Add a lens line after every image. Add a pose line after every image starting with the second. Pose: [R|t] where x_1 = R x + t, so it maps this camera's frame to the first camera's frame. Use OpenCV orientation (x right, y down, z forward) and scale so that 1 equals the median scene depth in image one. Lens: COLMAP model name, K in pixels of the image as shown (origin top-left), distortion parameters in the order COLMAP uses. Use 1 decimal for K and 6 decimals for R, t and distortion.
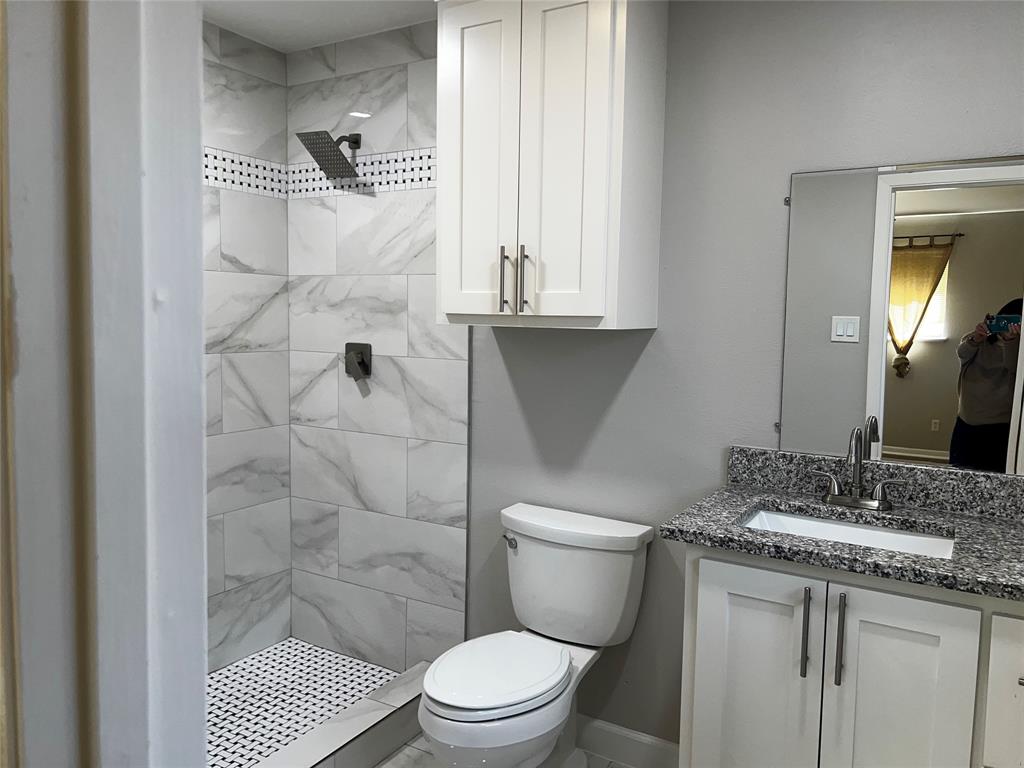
lens RADIAL K [[770.1, 0, 512.0], [0, 770.1, 384.0], [0, 0, 1]] dist [0.104071, -0.132086]
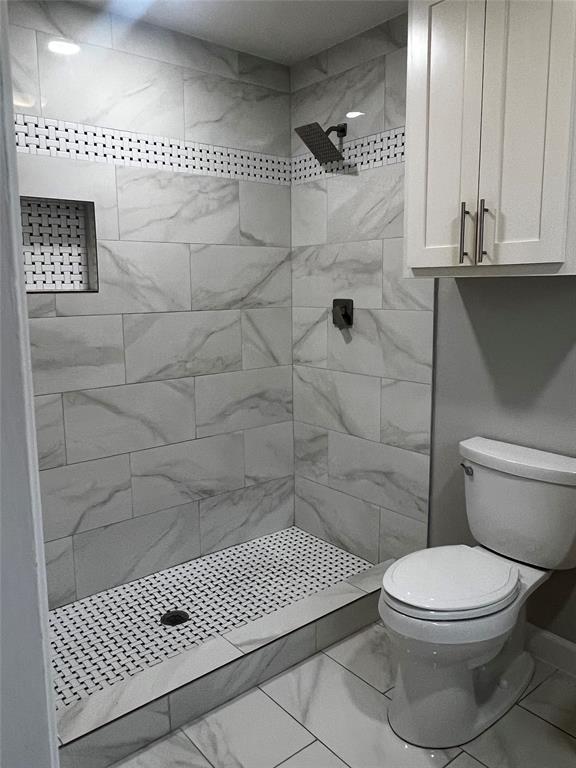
lens RADIAL K [[578.0, 0, 277.5], [0, 578.0, 380.1], [0, 0, 1]] dist [0.002519, -0.002750]
pose [[0.937277, 0.026400, -0.347584, 0.026226], [-0.003807, 0.997844, 0.065524, 0.016329], [0.348565, -0.060091, 0.935357, 0.104007]]
